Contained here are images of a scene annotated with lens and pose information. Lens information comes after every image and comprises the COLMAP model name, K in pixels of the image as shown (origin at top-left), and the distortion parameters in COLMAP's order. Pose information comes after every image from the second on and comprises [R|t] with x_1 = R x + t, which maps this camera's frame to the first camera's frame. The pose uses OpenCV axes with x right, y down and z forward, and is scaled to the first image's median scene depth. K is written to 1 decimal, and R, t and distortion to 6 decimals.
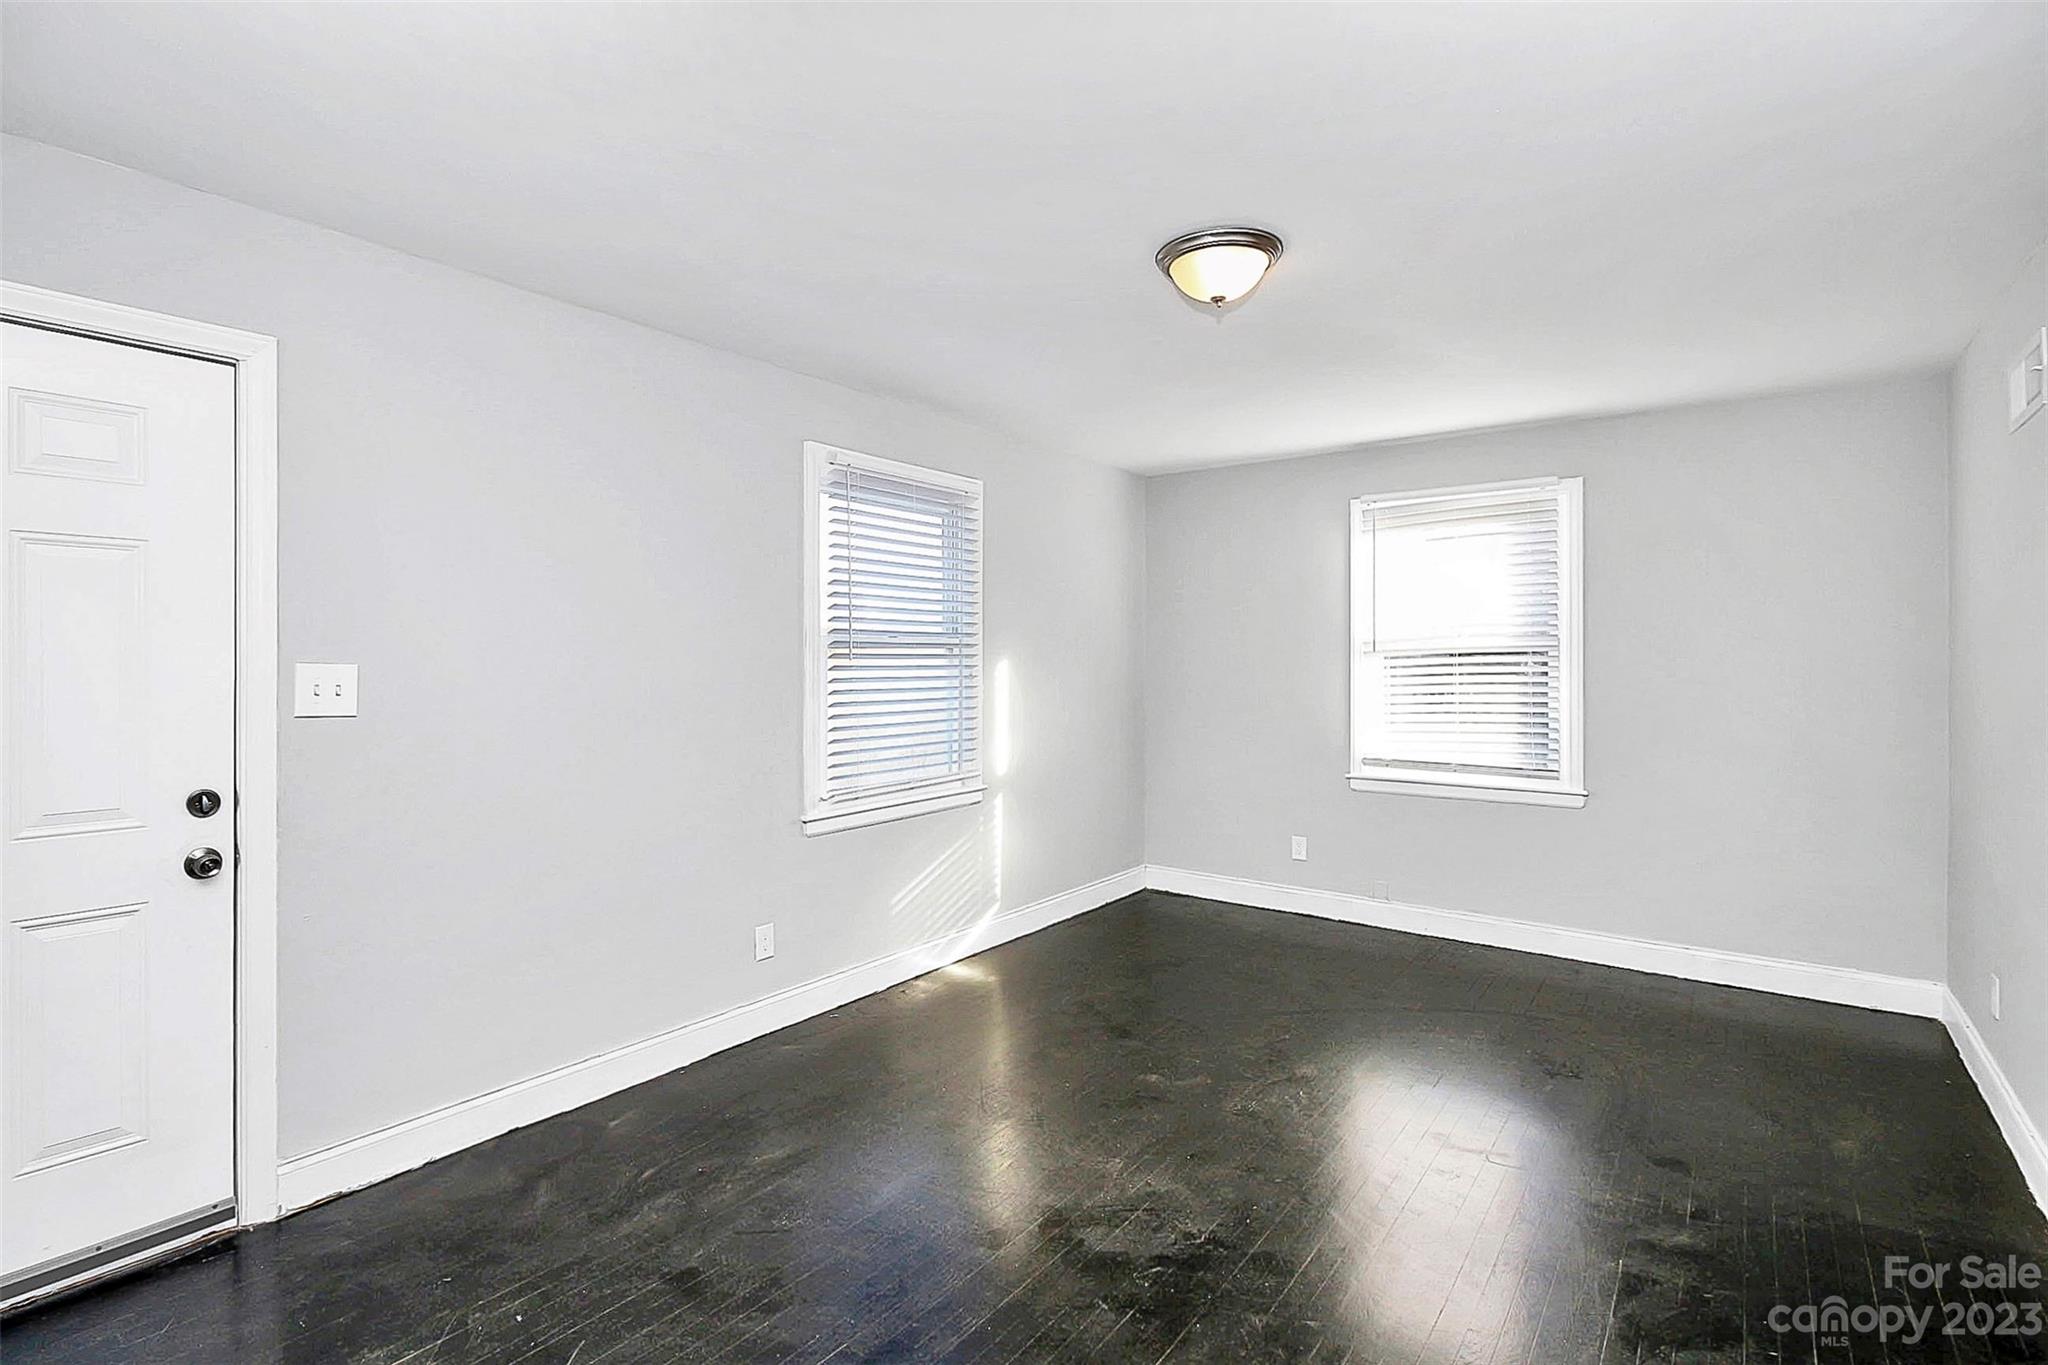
lens RADIAL K [[965.3, 0, 993.9], [0, 965.3, 643.4], [0, 0, 1]] dist [-0.003861, -0.000428]
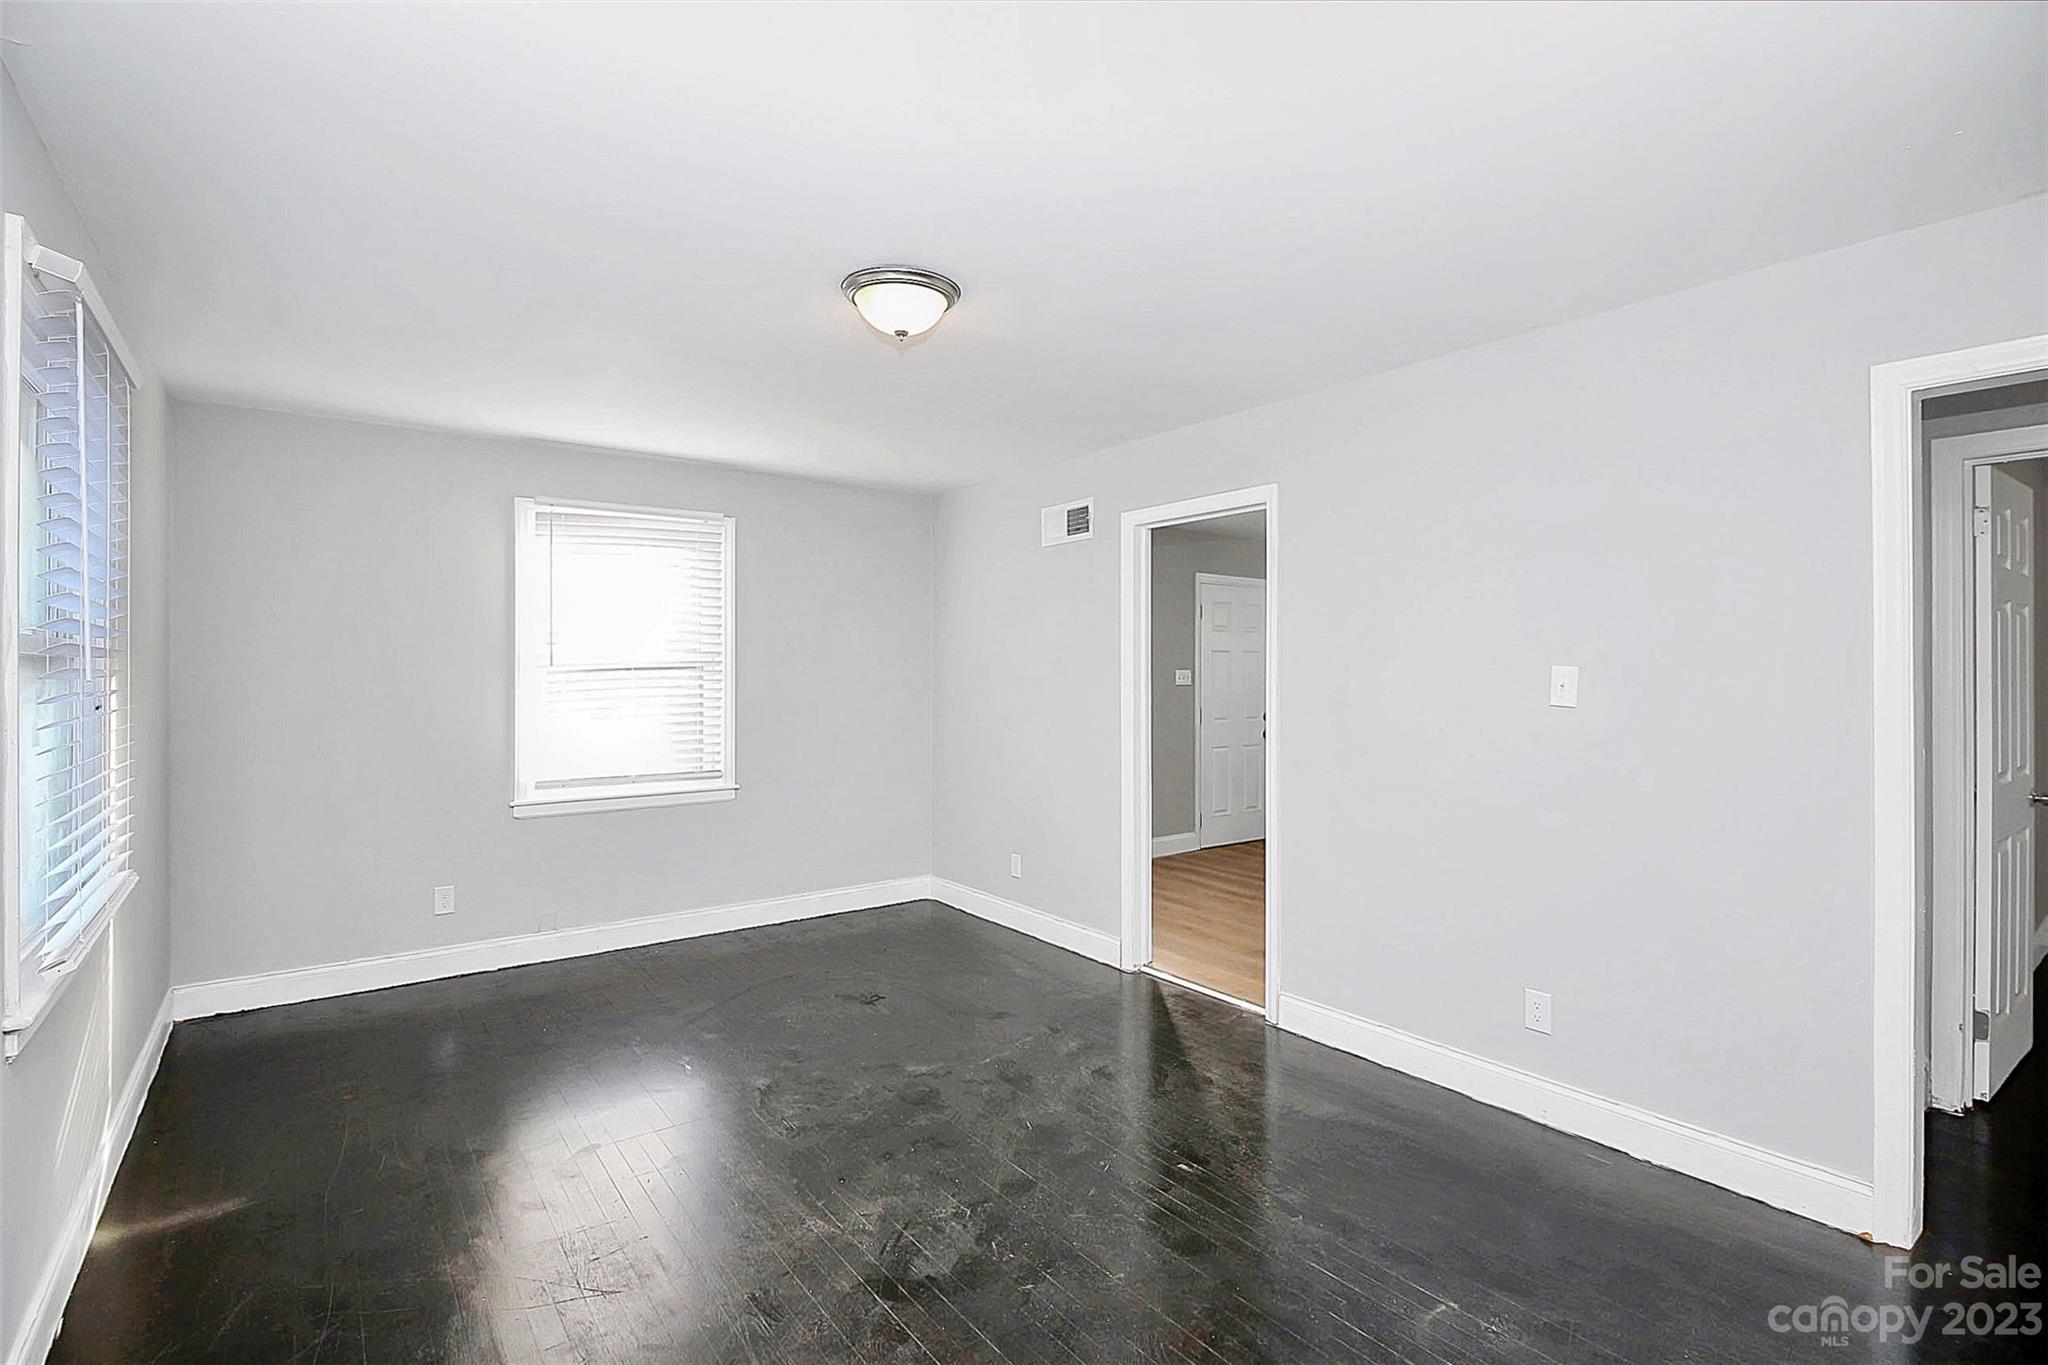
lens RADIAL K [[973.5, 0, 1030.0], [0, 973.5, 666.1], [0, 0, 1]] dist [-0.009645, -0.000595]
pose [[0.260219, -0.000409, 0.965549, -0.447754], [-0.013698, 0.999898, 0.004116, -0.002076], [-0.965452, -0.014297, 0.260187, 0.353766]]
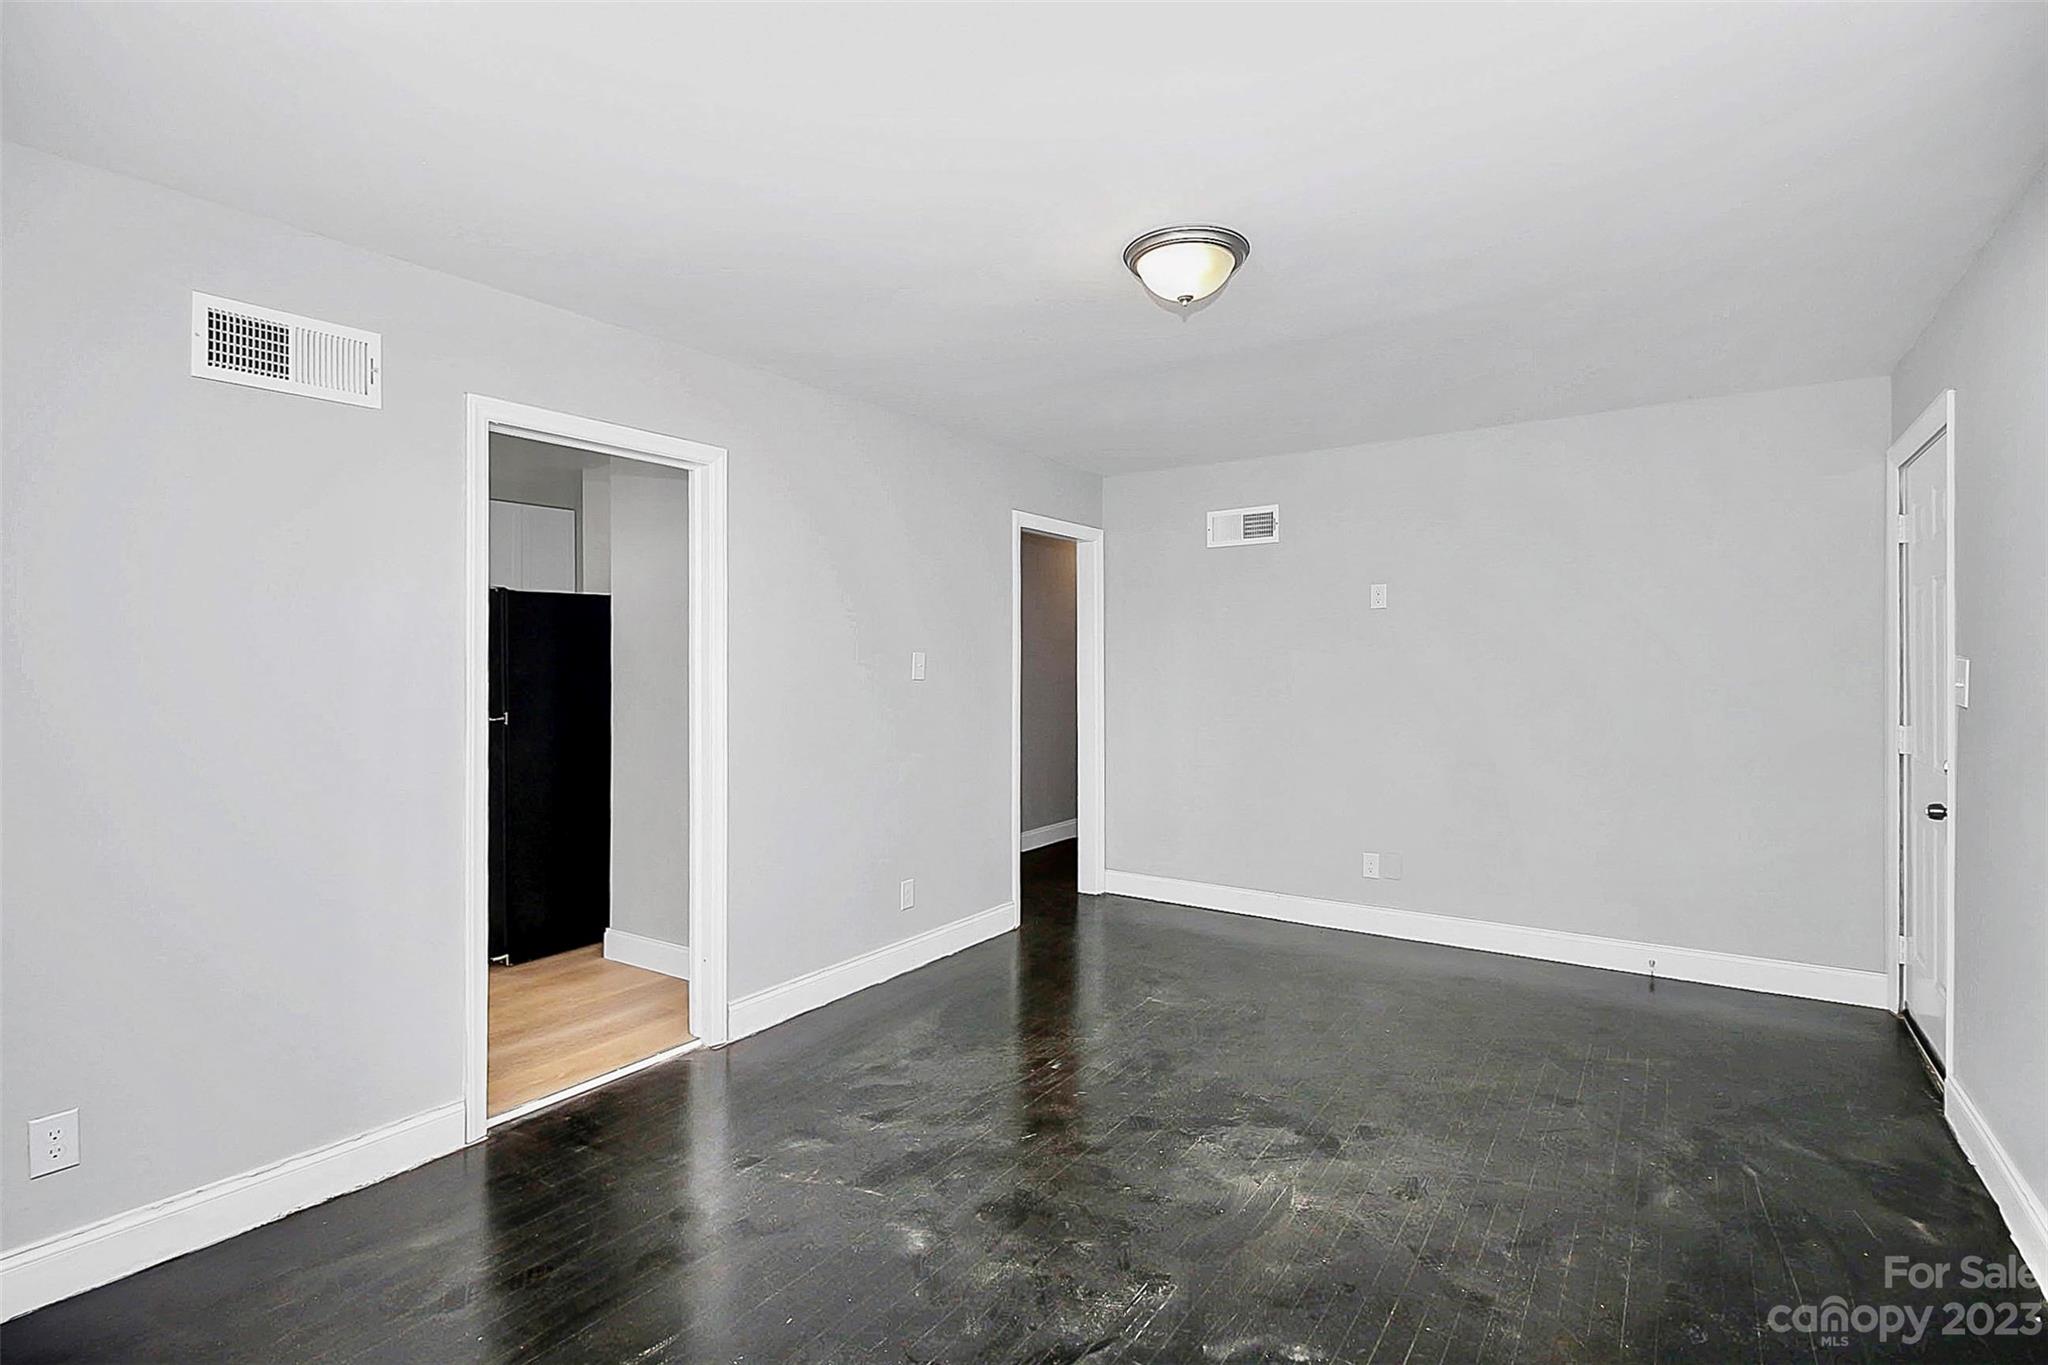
lens RADIAL K [[973.5, 0, 1030.0], [0, 973.5, 666.1], [0, 0, 1]] dist [-0.009645, -0.000595]
pose [[-0.997225, -0.003421, -0.074364, 0.280948], [-0.002408, 0.999903, -0.013703, 0.026331], [0.074403, -0.013486, -0.997137, 1.188907]]
